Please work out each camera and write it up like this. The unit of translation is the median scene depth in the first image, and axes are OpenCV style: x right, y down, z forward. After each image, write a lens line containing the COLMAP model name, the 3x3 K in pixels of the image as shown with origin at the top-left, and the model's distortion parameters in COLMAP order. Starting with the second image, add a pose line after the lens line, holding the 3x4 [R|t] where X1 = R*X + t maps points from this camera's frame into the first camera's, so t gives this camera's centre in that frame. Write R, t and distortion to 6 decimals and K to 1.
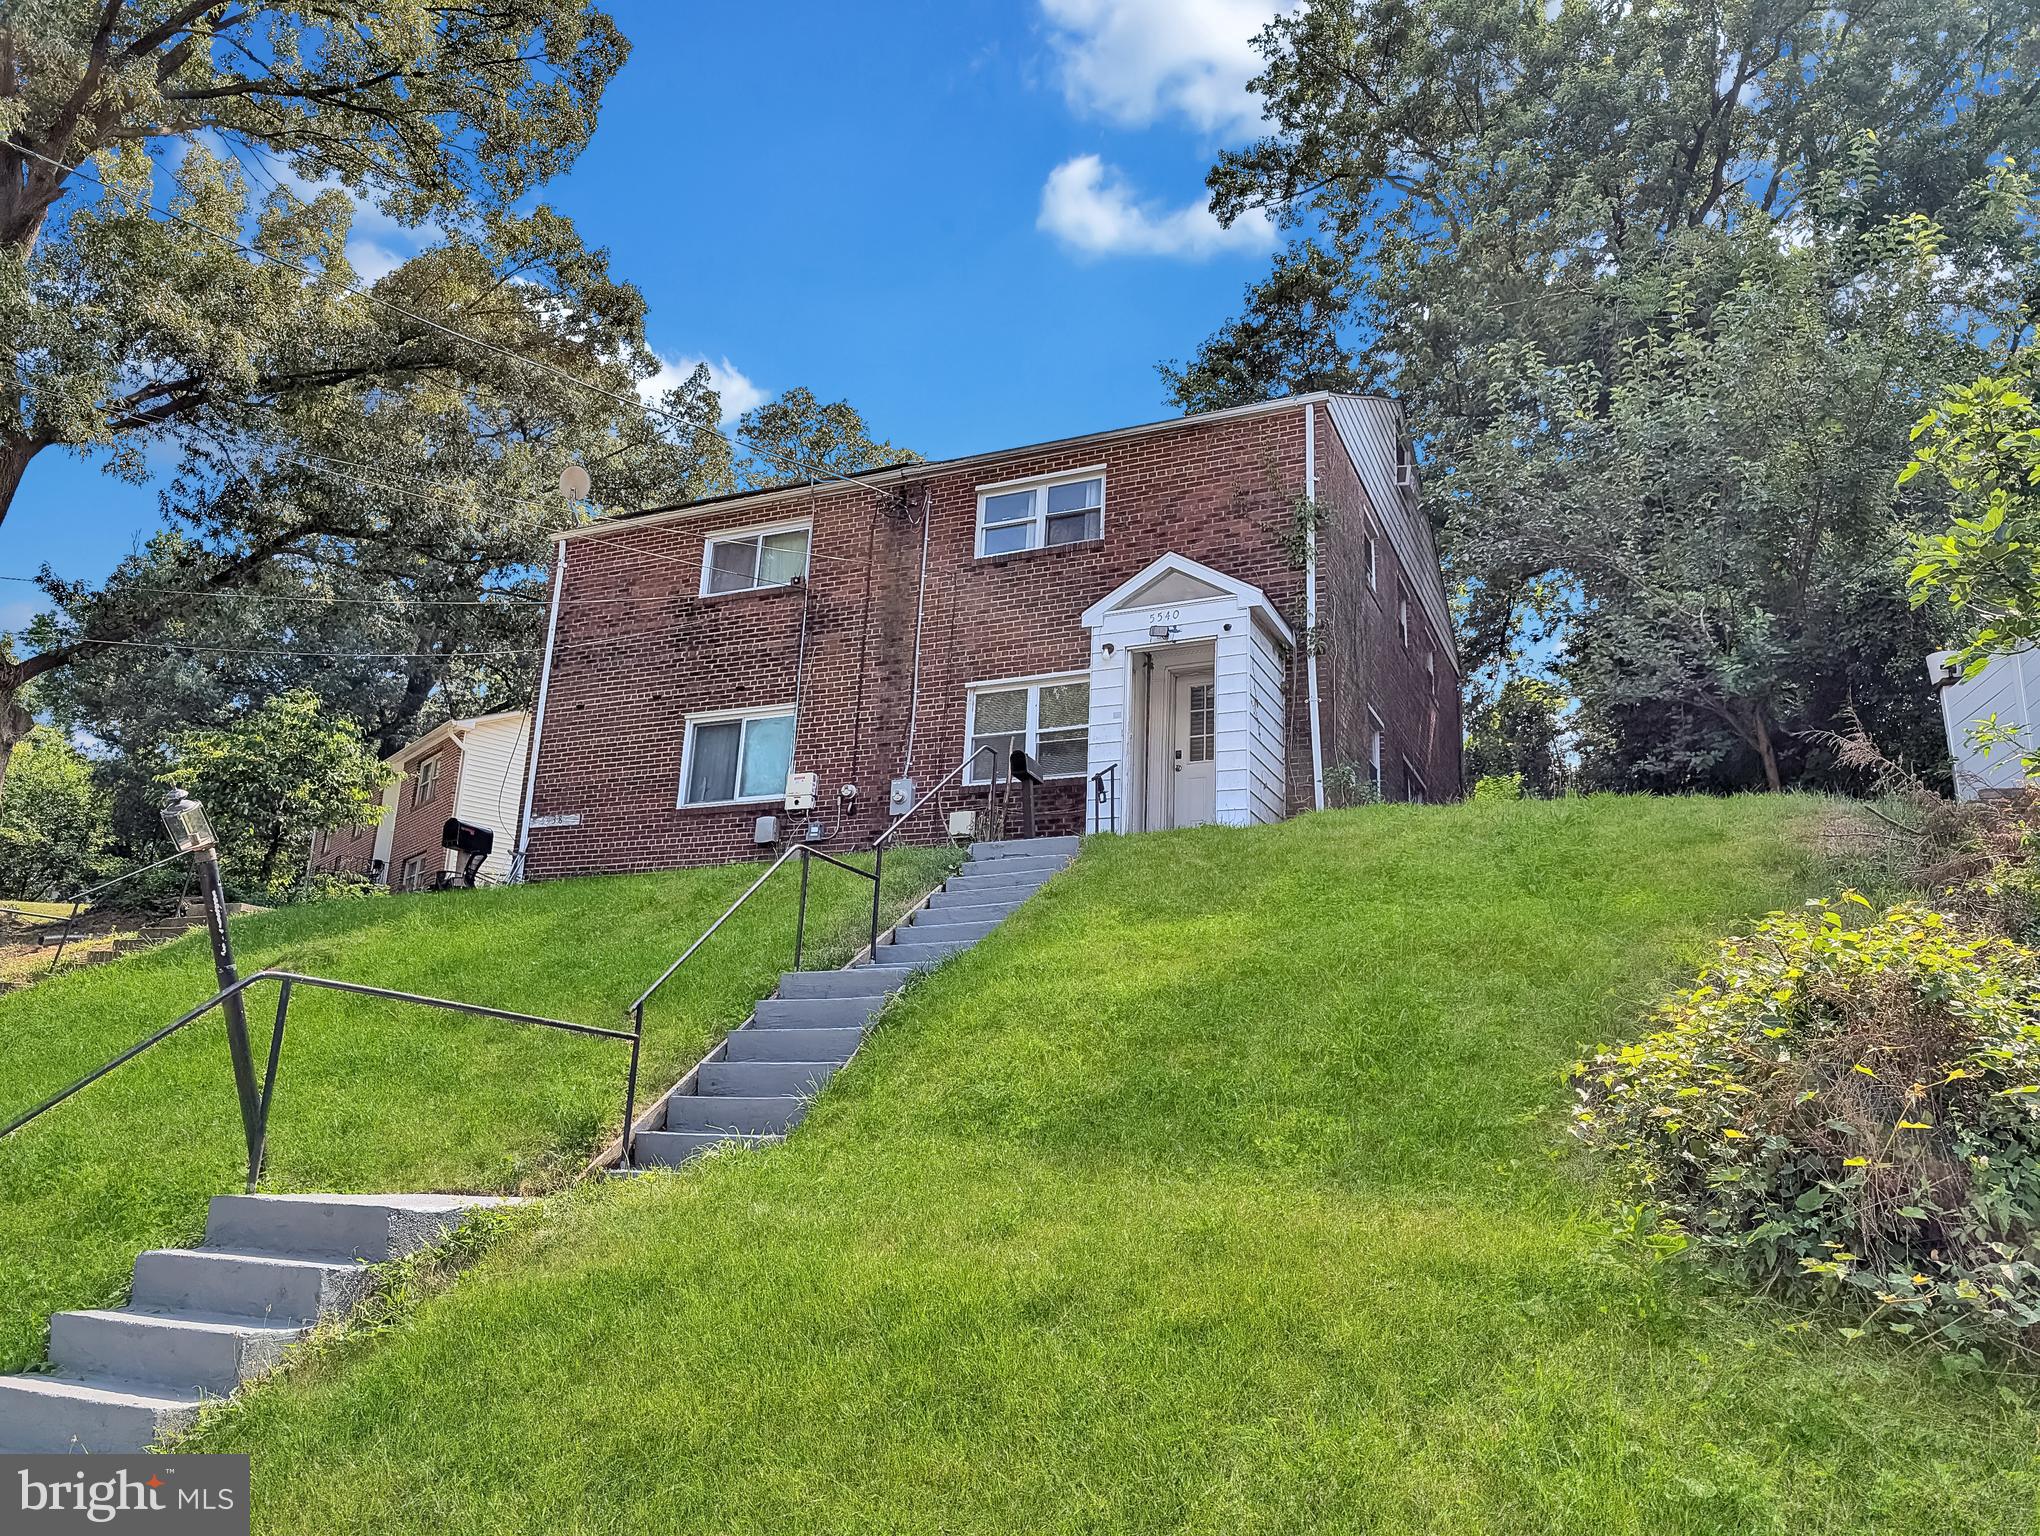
lens RADIAL K [[1459.0, 0, 1020.0], [0, 1459.0, 768.0], [0, 0, 1]] dist [0.000143, 0.000011]
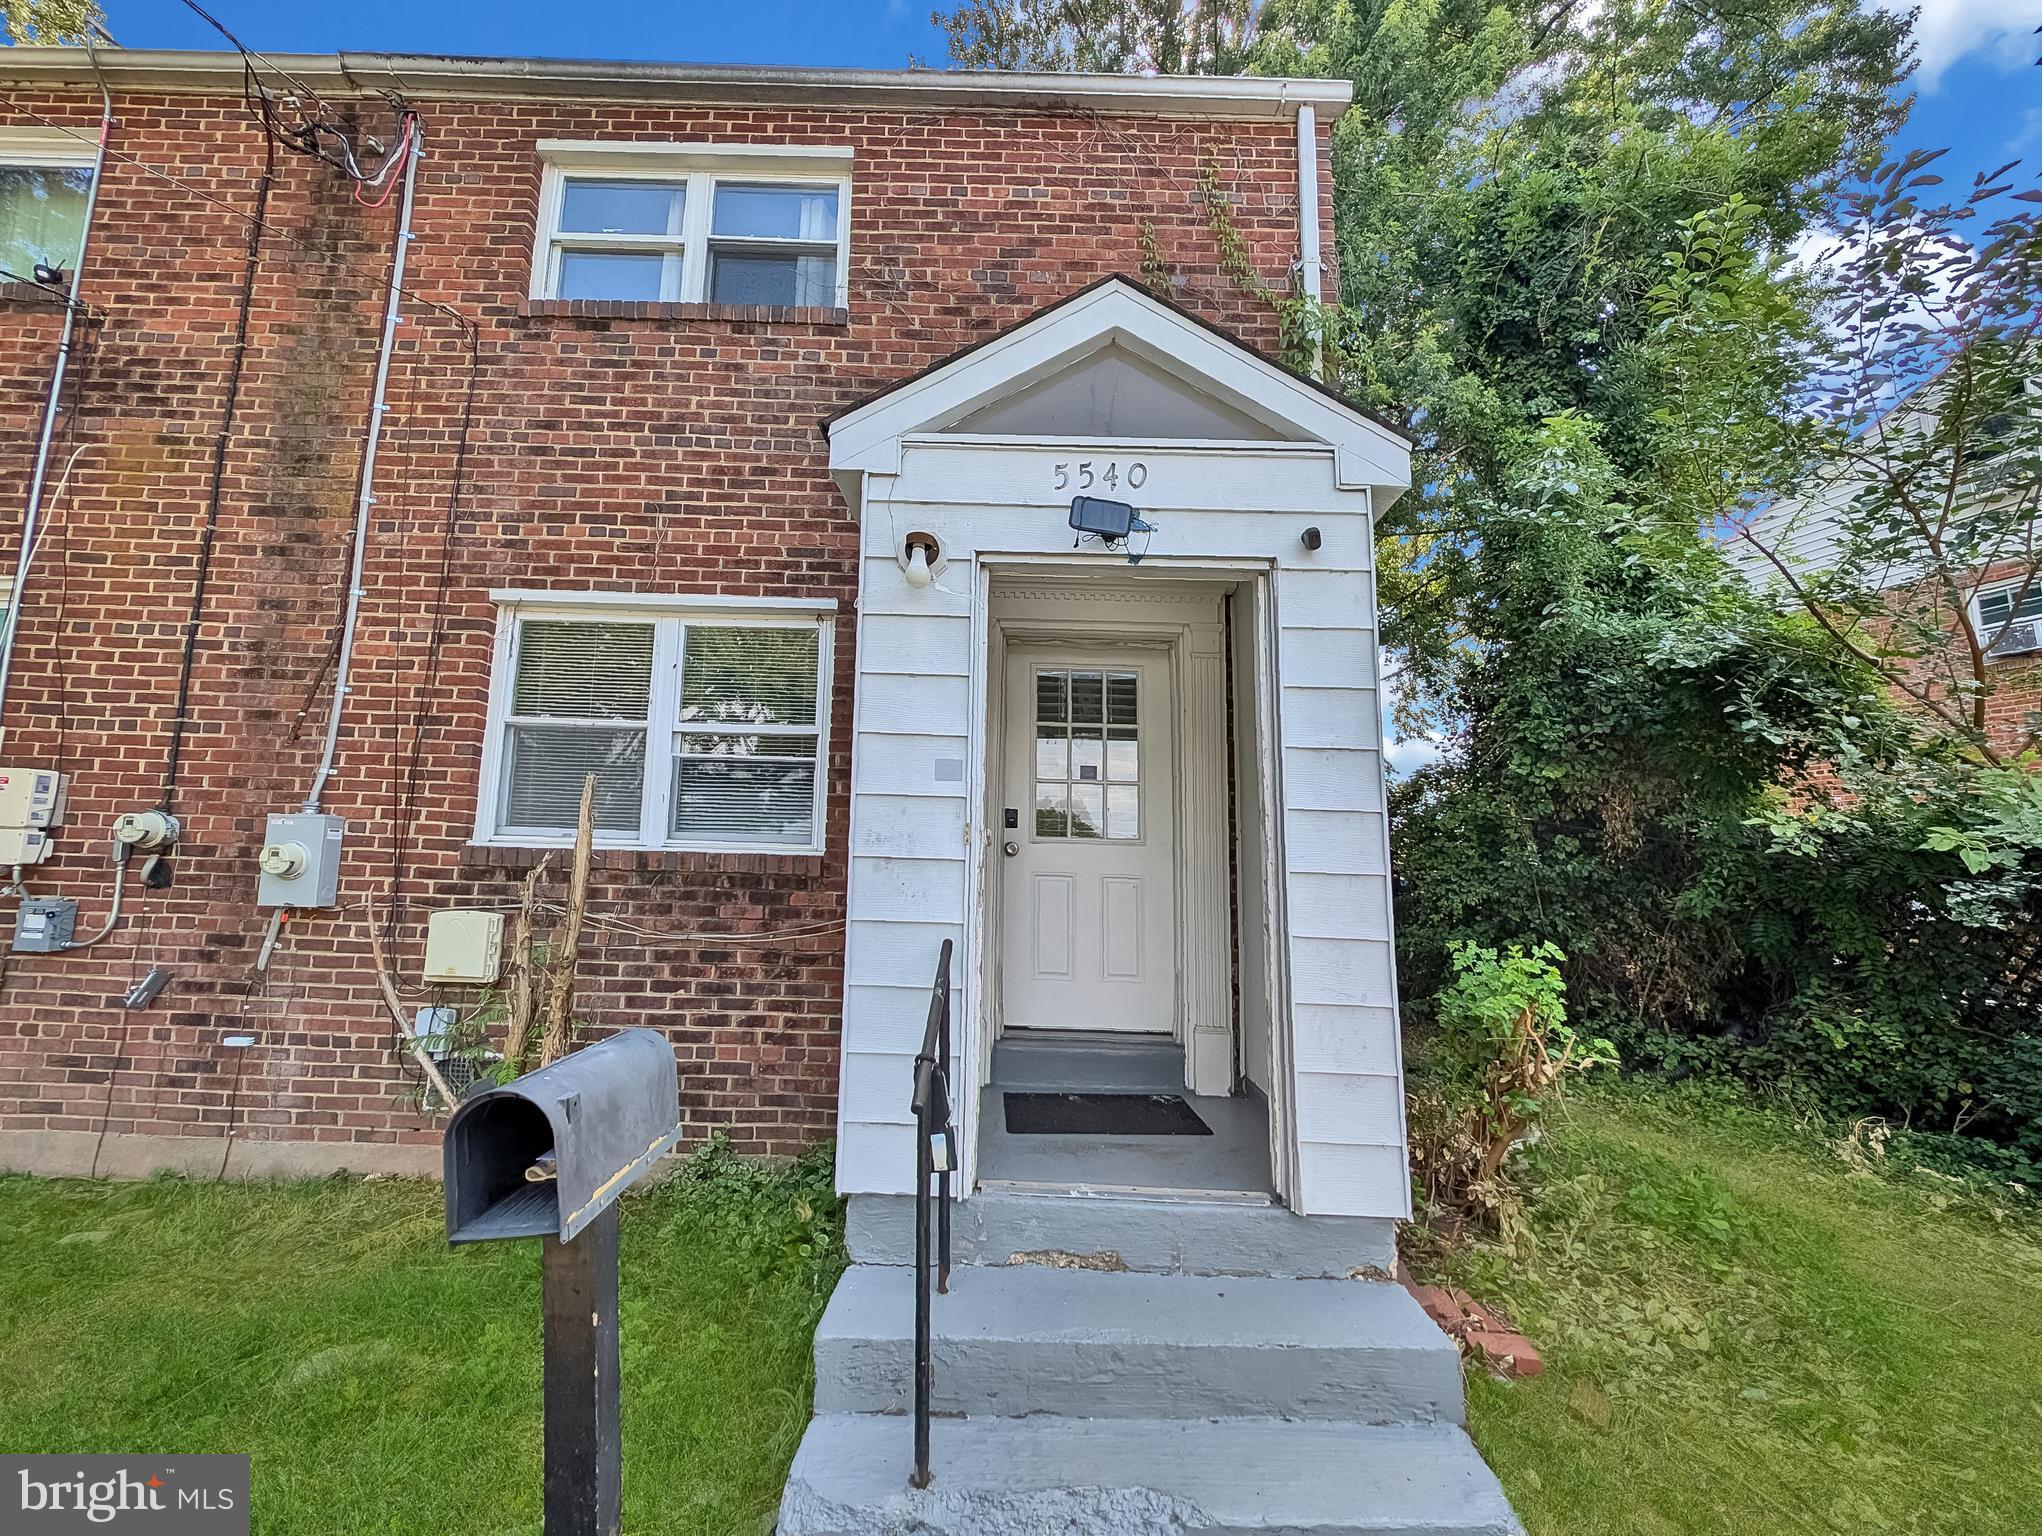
lens RADIAL K [[692.3, 0, 1021.0], [0, 692.3, 768.0], [0, 0, 1]] dist [0.001382, 0.000005]
pose [[0.897173, 0.019026, 0.441270, 0.012833], [-0.098827, 0.982389, 0.158574, -0.053987], [-0.430482, -0.185878, 0.883252, 0.742970]]
